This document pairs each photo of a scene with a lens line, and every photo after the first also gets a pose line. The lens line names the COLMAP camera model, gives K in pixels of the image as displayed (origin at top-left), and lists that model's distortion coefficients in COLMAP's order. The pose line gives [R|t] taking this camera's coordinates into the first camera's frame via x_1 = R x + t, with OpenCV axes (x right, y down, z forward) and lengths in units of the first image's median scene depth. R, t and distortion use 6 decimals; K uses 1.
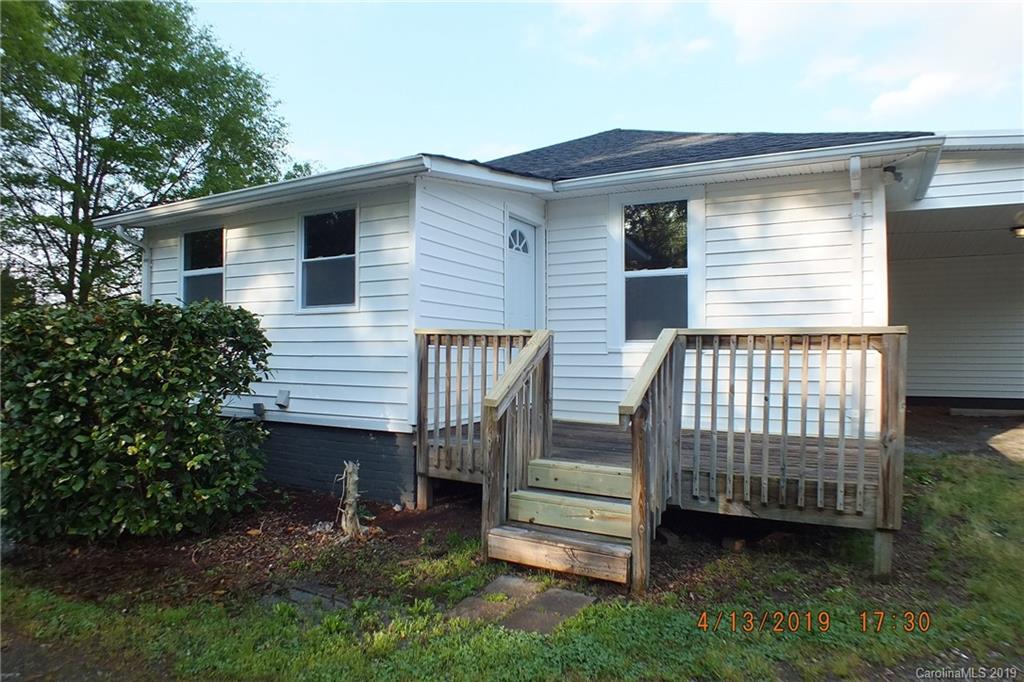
lens RADIAL K [[654.5, 0, 513.9], [0, 654.5, 346.2], [0, 0, 1]] dist [-0.057614, 0.010918]
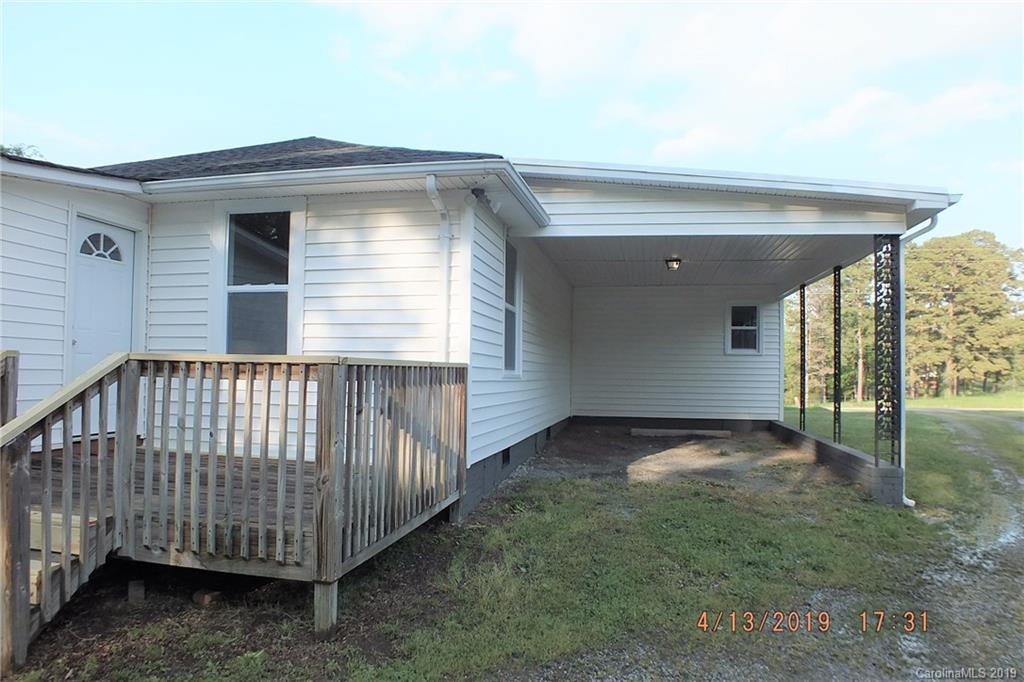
lens RADIAL K [[654.5, 0, 502.7], [0, 654.5, 343.7], [0, 0, 1]] dist [-0.057614, 0.010918]
pose [[0.965119, 0.023110, 0.260788, 0.364718], [-0.016143, 0.999454, -0.028829, -0.015656], [-0.261312, 0.023614, 0.964966, 0.031749]]
